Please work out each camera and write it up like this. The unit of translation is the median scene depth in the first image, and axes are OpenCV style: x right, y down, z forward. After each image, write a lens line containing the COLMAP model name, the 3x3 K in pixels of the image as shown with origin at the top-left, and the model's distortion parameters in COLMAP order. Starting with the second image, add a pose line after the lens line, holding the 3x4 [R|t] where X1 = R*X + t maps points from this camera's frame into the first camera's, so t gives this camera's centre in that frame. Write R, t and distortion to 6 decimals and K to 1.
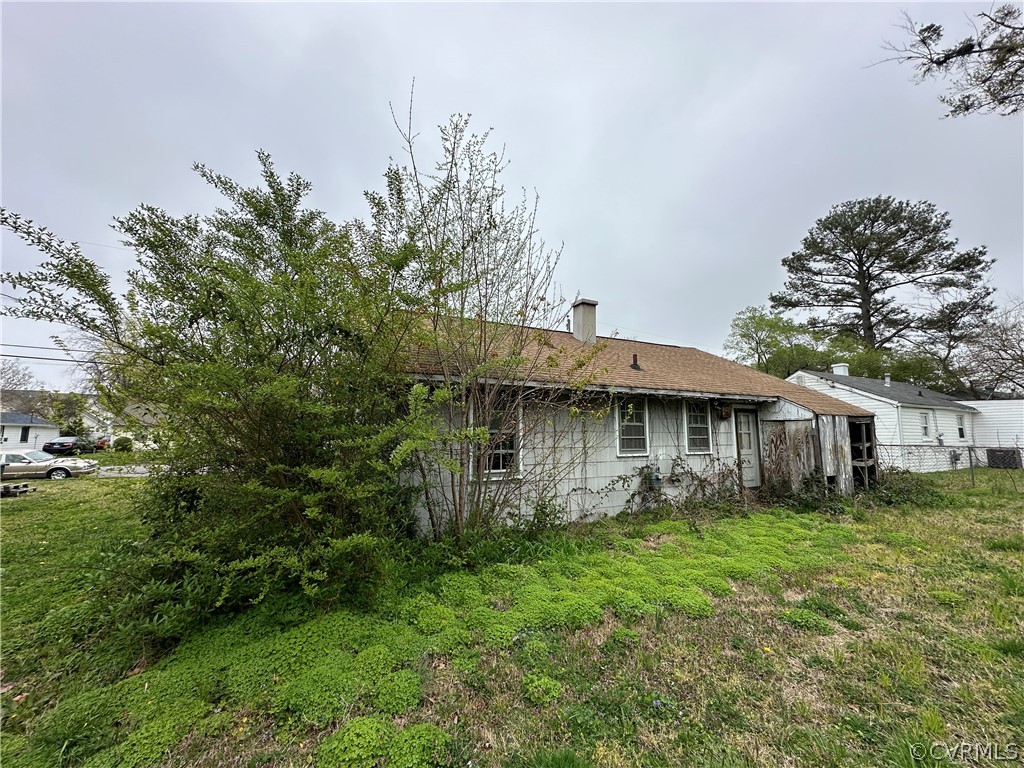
lens RADIAL K [[421.7, 0, 511.6], [0, 421.7, 389.6], [0, 0, 1]] dist [0.000769, 0.000318]
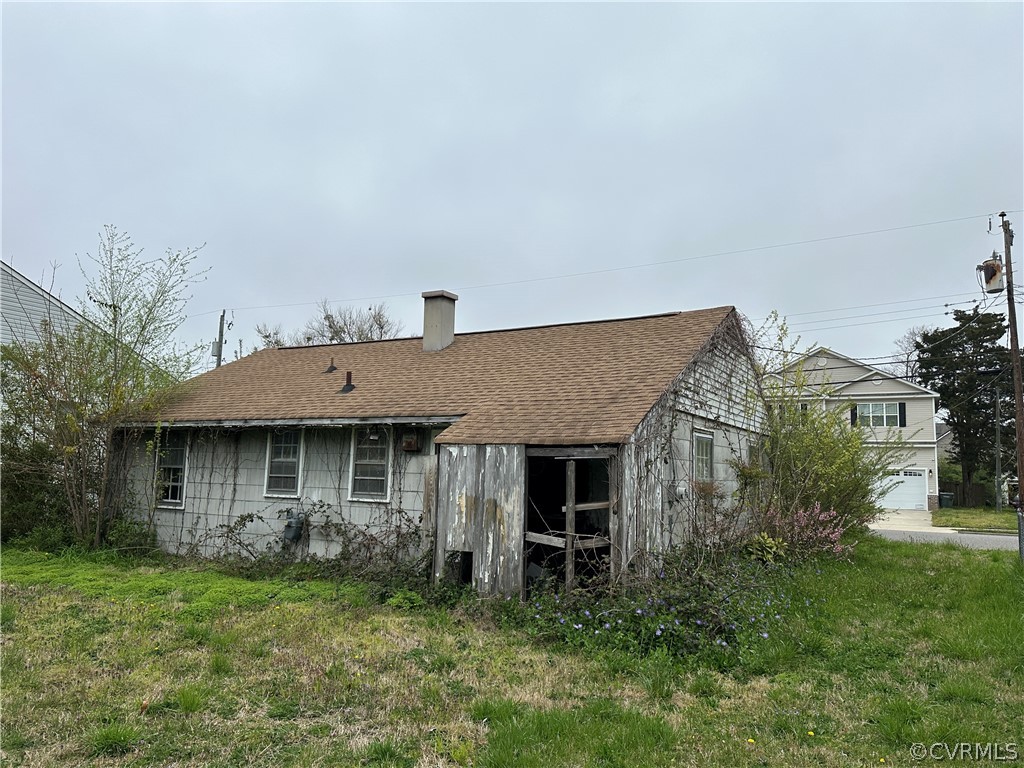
lens RADIAL K [[729.4, 0, 512.0], [0, 729.4, 384.0], [0, 0, 1]] dist [0.106228, -0.141176]
pose [[0.531287, -0.087687, -0.842642, 1.728658], [0.060012, 0.996026, -0.065811, 0.050656], [0.845064, -0.015604, 0.534438, 0.557756]]
